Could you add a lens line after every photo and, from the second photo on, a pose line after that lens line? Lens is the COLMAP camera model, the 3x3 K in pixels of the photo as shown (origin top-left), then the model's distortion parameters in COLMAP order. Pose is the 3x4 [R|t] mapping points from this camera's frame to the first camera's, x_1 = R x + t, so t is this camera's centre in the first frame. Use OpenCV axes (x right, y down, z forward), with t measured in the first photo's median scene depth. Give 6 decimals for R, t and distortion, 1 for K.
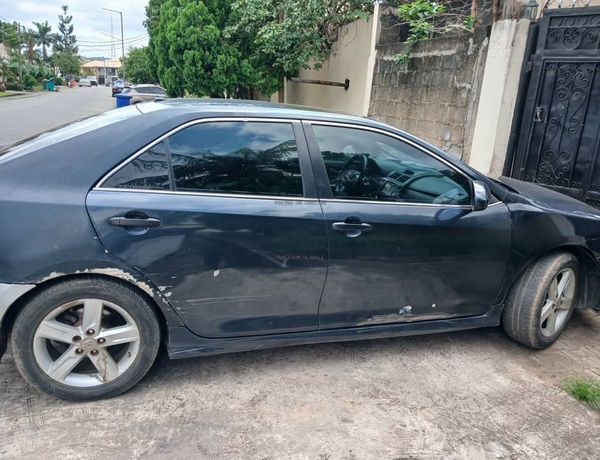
lens RADIAL K [[486.9, 0, 300.0], [0, 486.9, 230.0], [0, 0, 1]] dist [-0.001999, 0.002552]
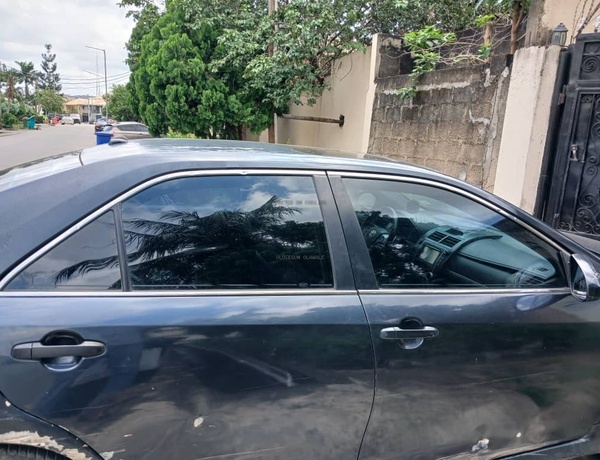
lens RADIAL K [[486.9, 0, 302.0], [0, 486.9, 237.4], [0, 0, 1]] dist [0.007464, -0.008403]
pose [[0.999422, -0.012827, 0.031469, -0.017210], [0.014596, 0.998288, -0.056633, -0.030828], [-0.030689, 0.057060, 0.997899, 0.107143]]
